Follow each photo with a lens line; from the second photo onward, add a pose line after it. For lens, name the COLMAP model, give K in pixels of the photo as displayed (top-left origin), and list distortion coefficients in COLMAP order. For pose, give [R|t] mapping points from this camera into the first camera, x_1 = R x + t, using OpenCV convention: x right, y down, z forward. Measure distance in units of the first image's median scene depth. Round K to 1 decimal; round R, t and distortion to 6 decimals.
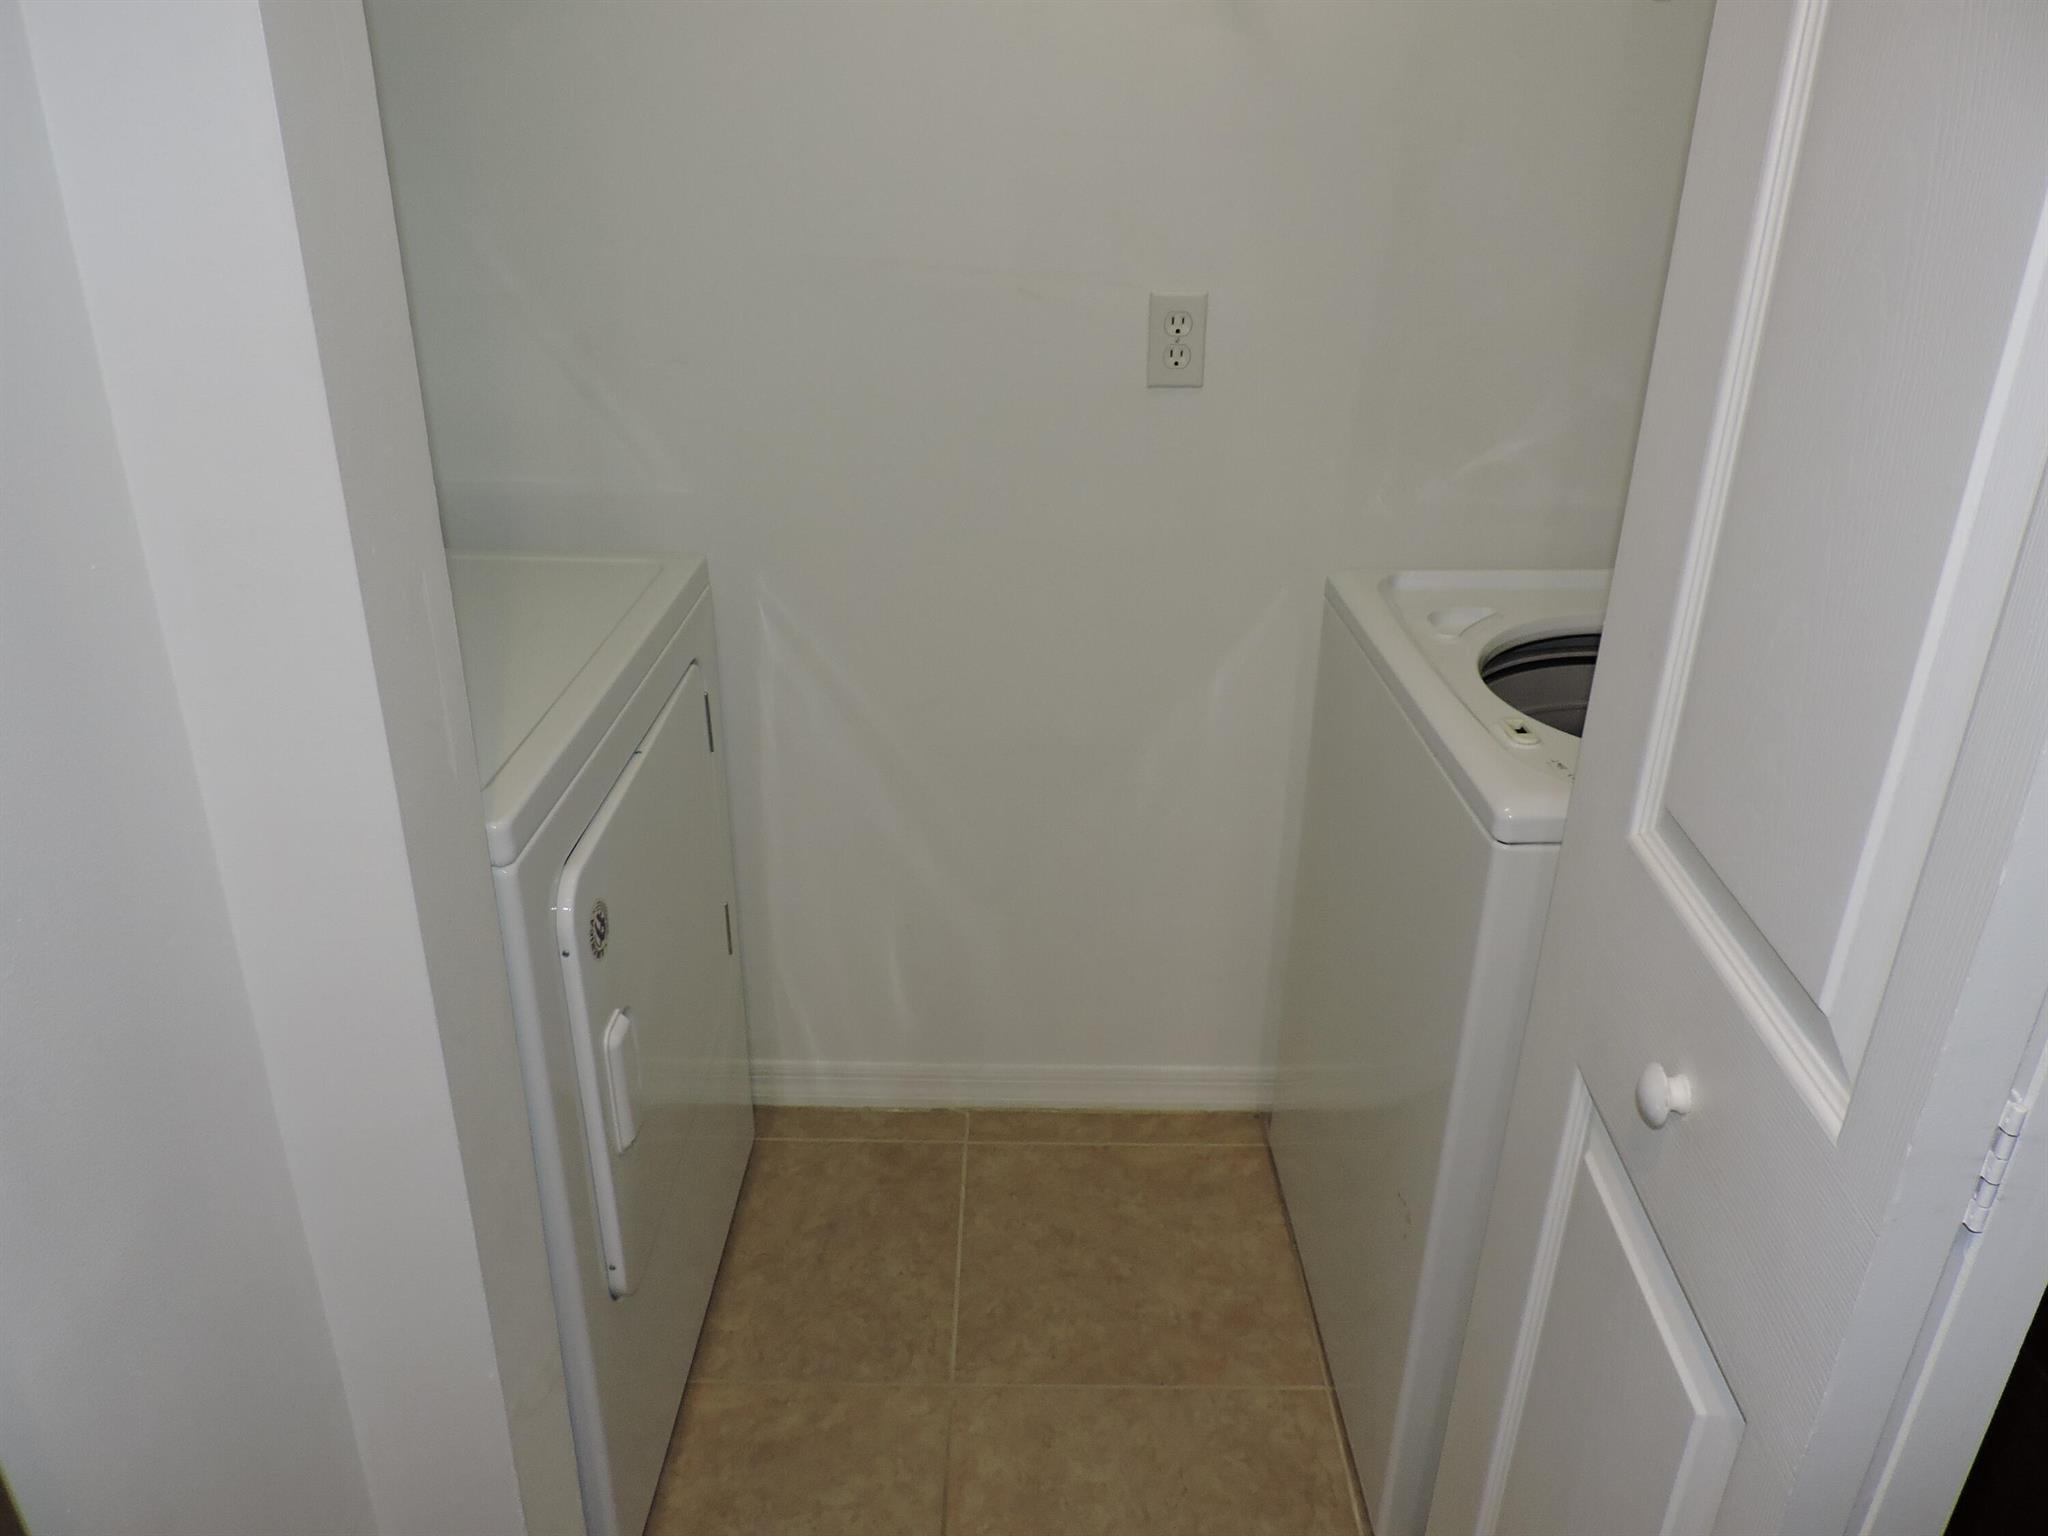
lens RADIAL K [[1455.9, 0, 1023.9], [0, 1455.9, 764.8], [0, 0, 1]] dist [-0.016784, -0.000582]
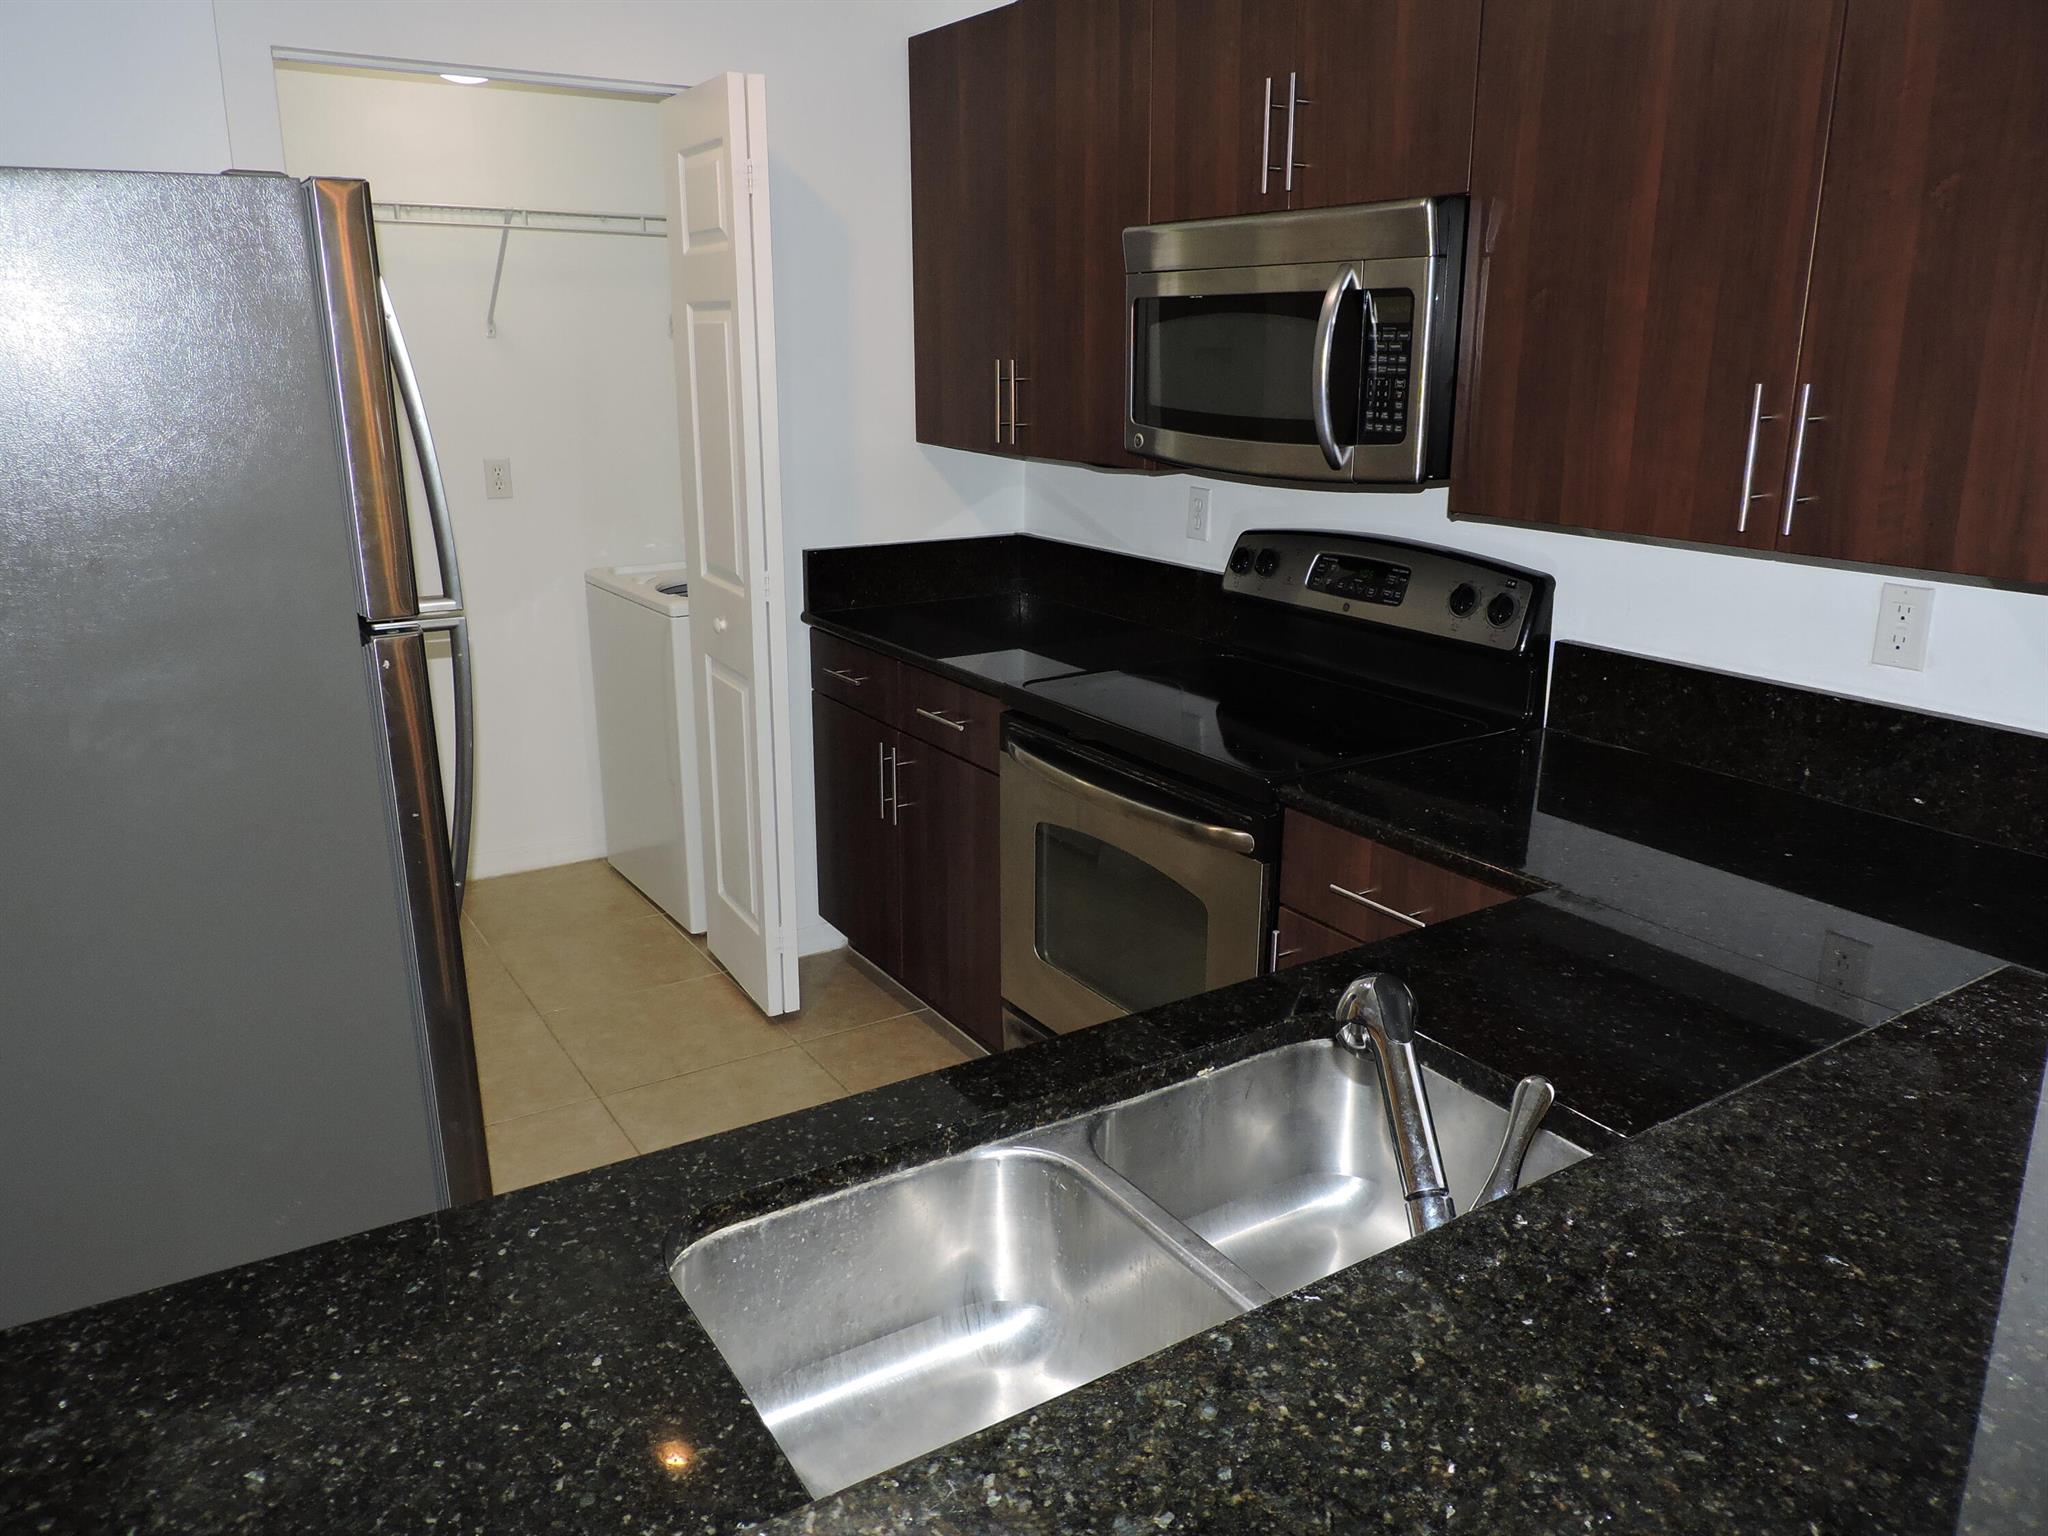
lens RADIAL K [[1455.9, 0, 1030.9], [0, 1455.9, 779.5], [0, 0, 1]] dist [-0.016784, -0.000582]
pose [[0.820086, -0.155021, 0.550842, -0.528964], [0.243236, 0.965751, -0.090339, 0.562064], [-0.517972, 0.208070, 0.829706, -1.194593]]
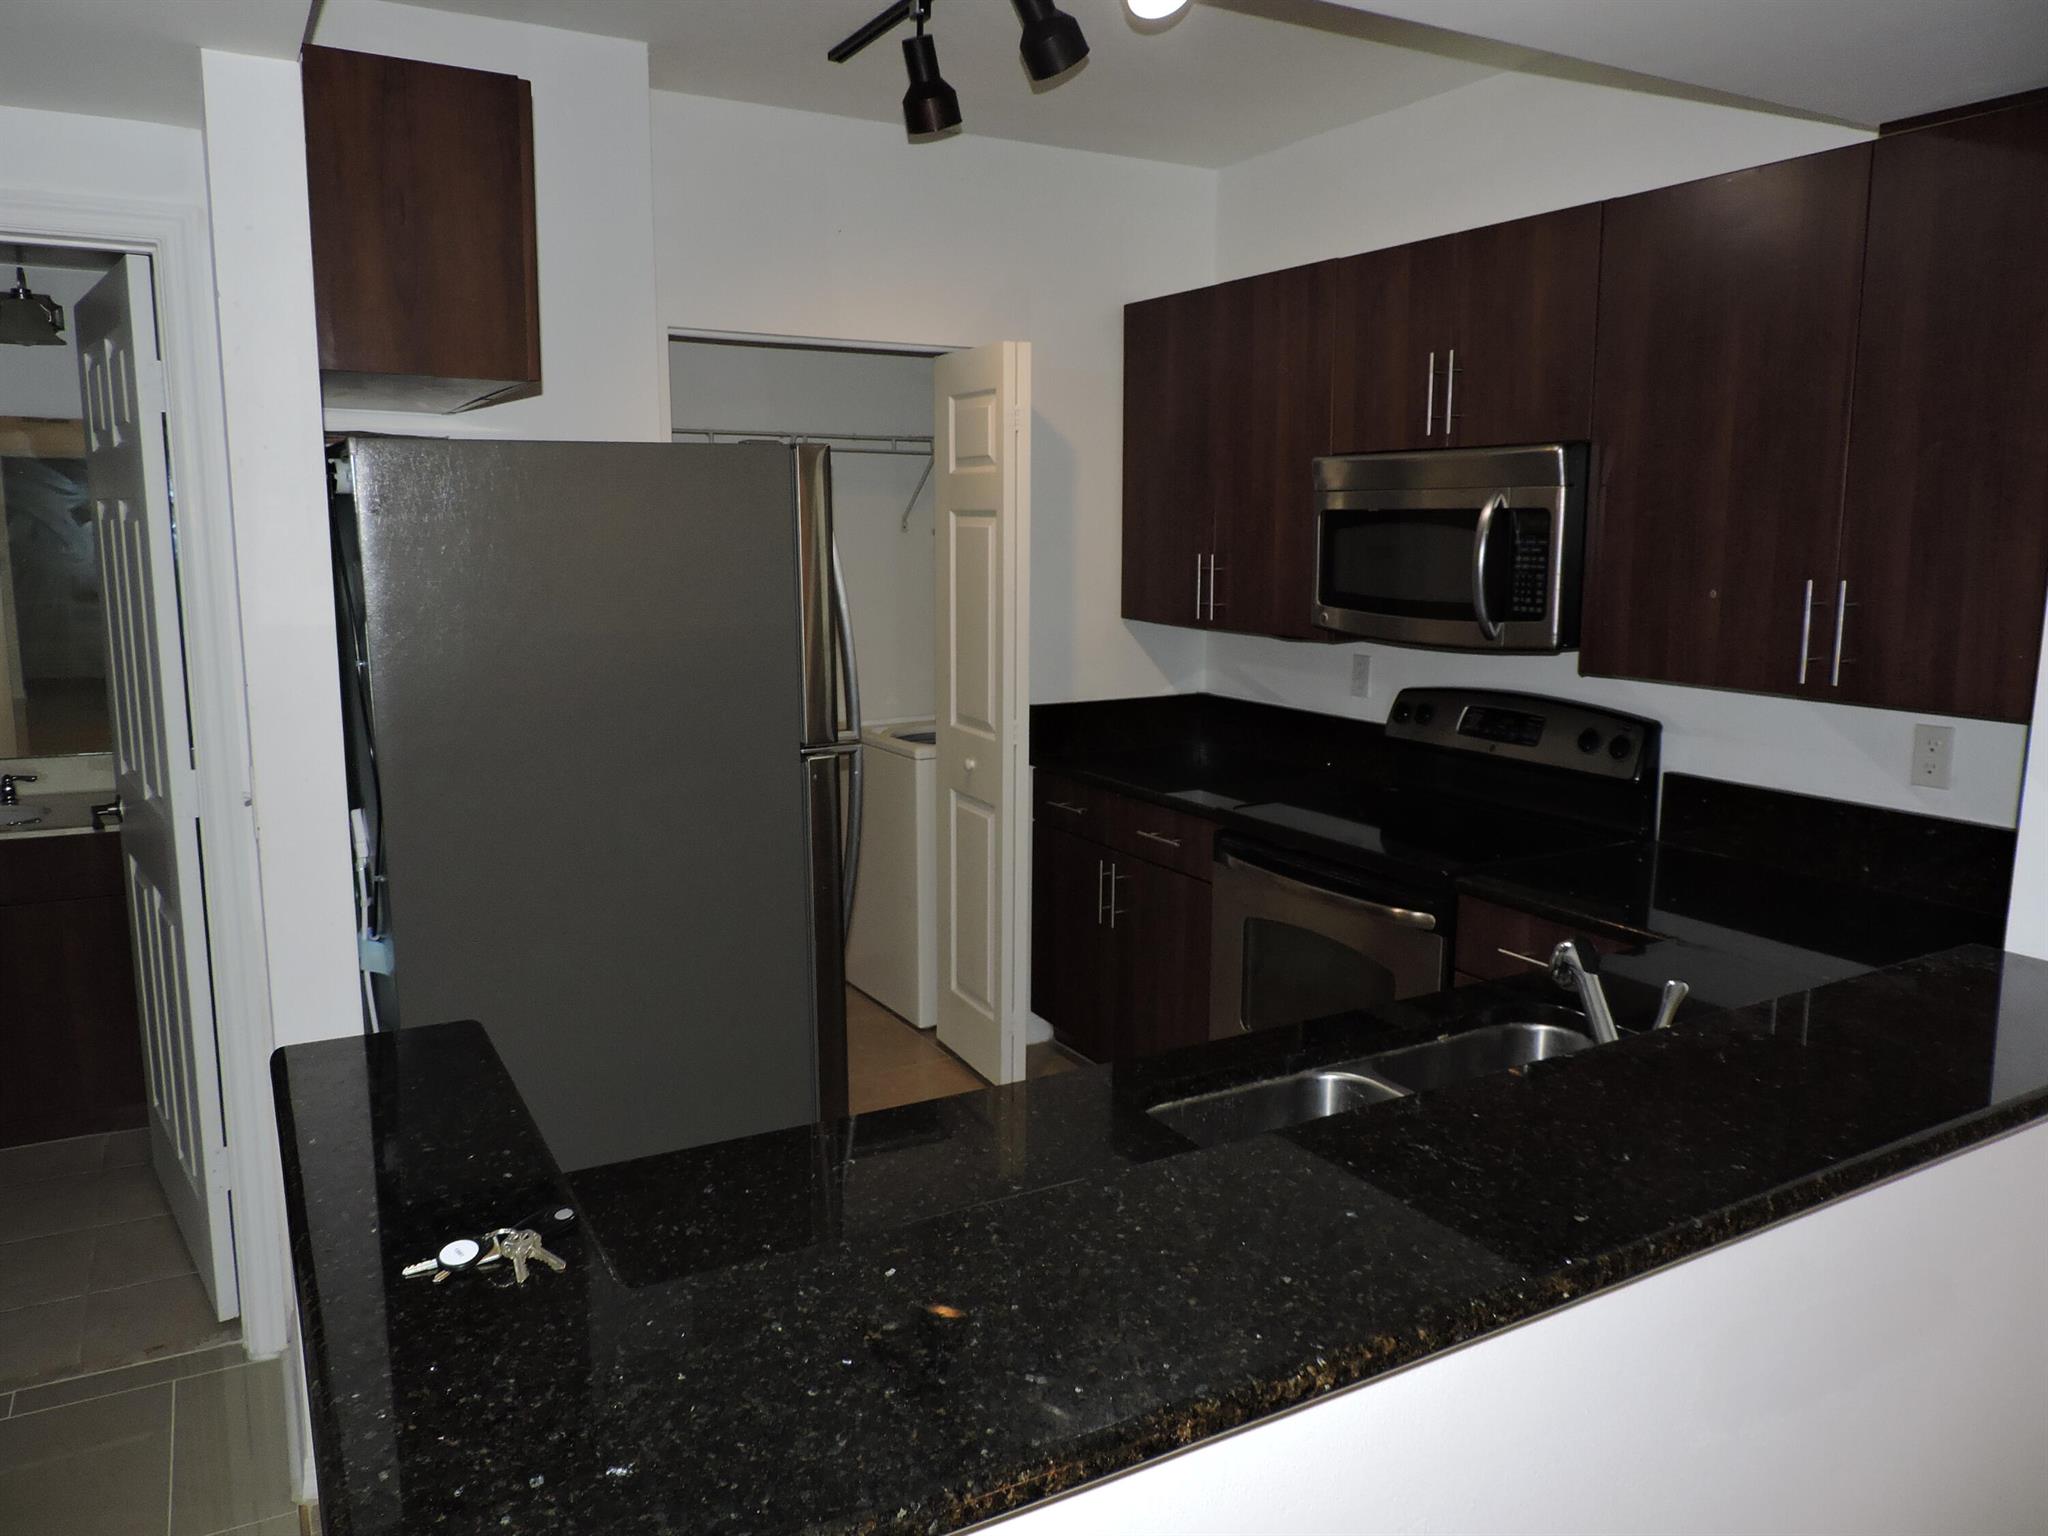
lens RADIAL K [[1455.9, 0, 1037.4], [0, 1455.9, 785.2], [0, 0, 1]] dist [-0.016784, -0.000582]
pose [[0.849497, -0.088212, 0.520167, -0.966378], [0.226816, 0.951225, -0.209105, 0.655614], [-0.476350, 0.295616, 0.828071, -1.466130]]
